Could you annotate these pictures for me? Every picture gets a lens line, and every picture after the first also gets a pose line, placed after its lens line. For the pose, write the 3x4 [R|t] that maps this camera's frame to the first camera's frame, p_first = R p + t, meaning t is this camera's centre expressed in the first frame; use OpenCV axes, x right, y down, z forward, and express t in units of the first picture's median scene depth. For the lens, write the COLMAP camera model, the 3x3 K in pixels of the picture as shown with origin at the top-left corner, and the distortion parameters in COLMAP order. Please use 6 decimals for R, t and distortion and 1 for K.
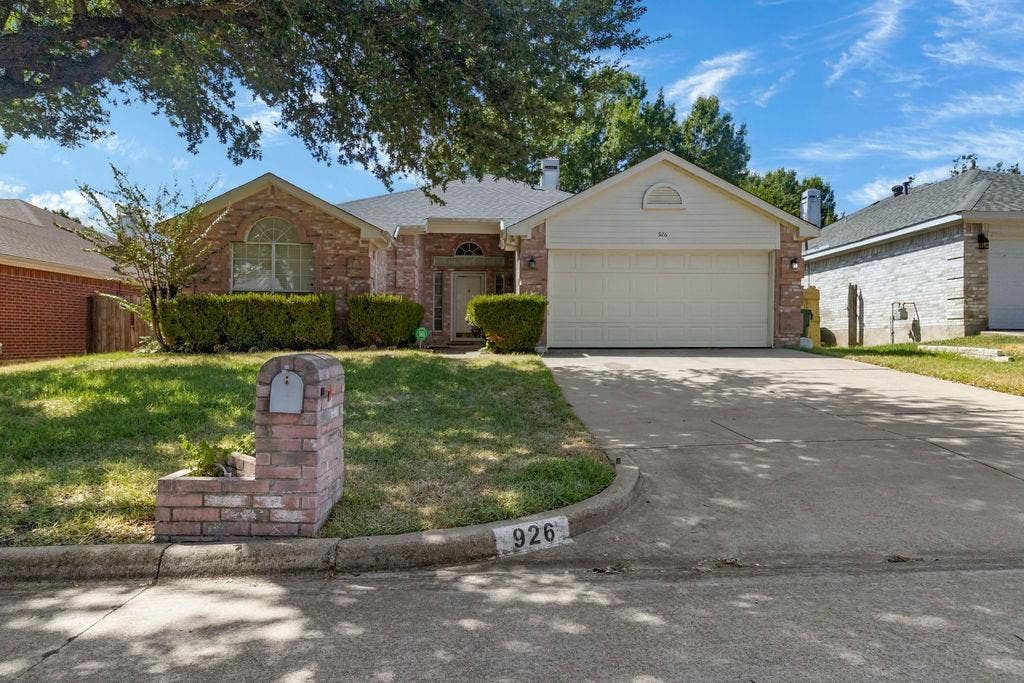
lens RADIAL K [[476.8, 0, 512.0], [0, 476.8, 341.5], [0, 0, 1]] dist [-0.000461, 0.000286]
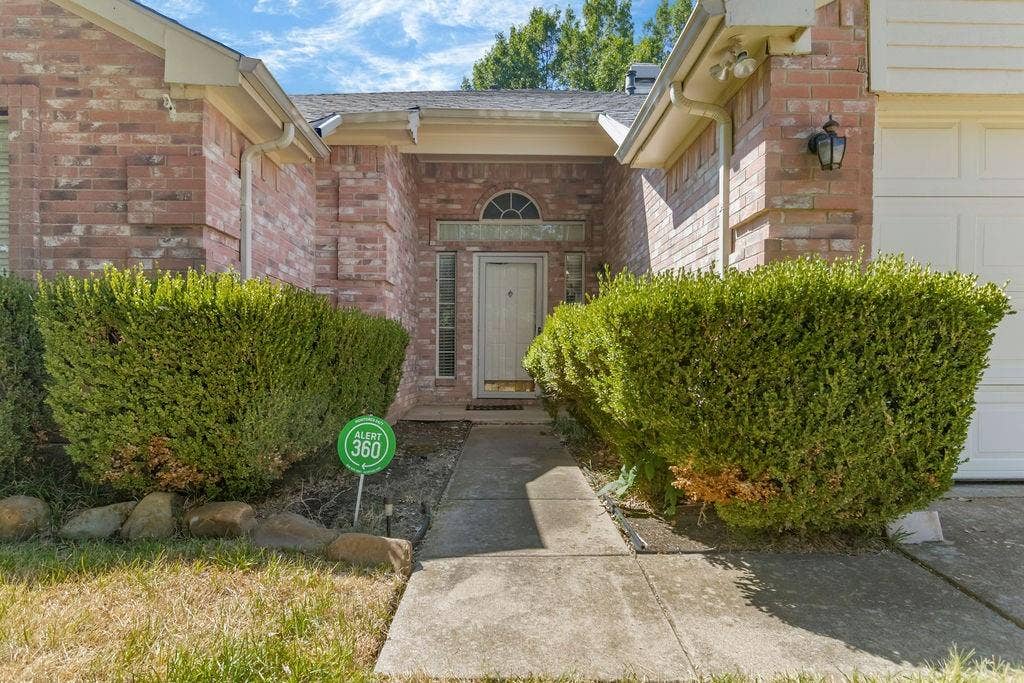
lens RADIAL K [[517.1, 0, 534.7], [0, 517.1, 361.0], [0, 0, 1]] dist [0.000815, -0.000510]
pose [[0.999972, -0.001492, 0.007389, -0.113744], [0.001523, 0.999990, -0.004269, -0.058032], [-0.007382, 0.004280, 0.999964, 0.779934]]
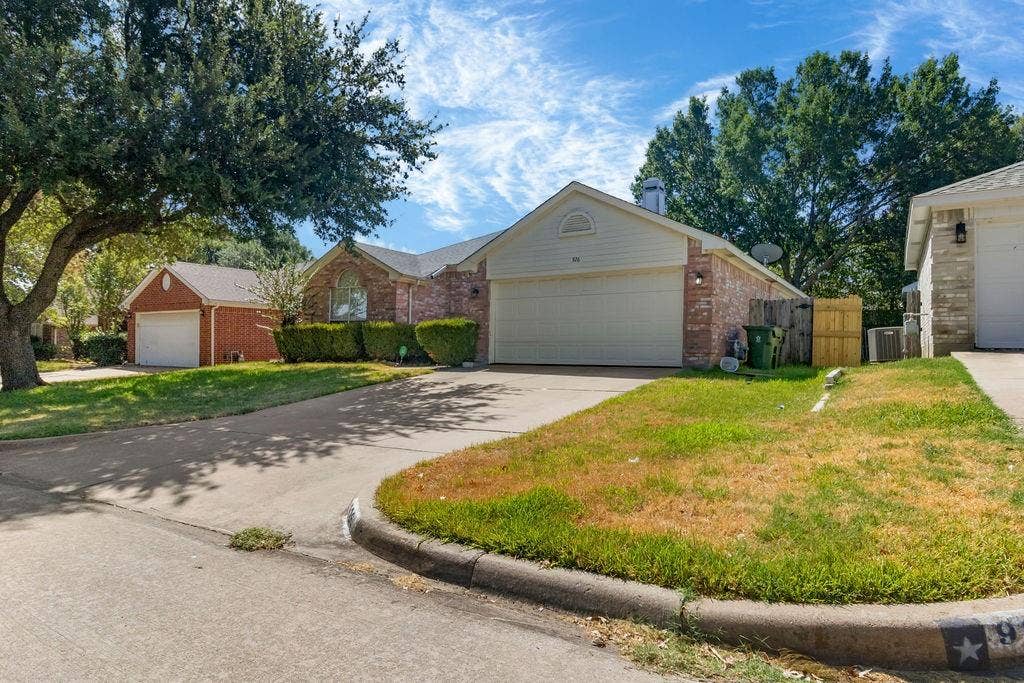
lens RADIAL K [[517.1, 0, 534.7], [0, 517.1, 361.0], [0, 0, 1]] dist [0.000815, -0.000510]
pose [[0.860097, 0.015111, -0.509907, 0.883408], [-0.016162, 0.999867, 0.002370, 0.002689], [0.509875, 0.006203, 0.860226, -0.050548]]
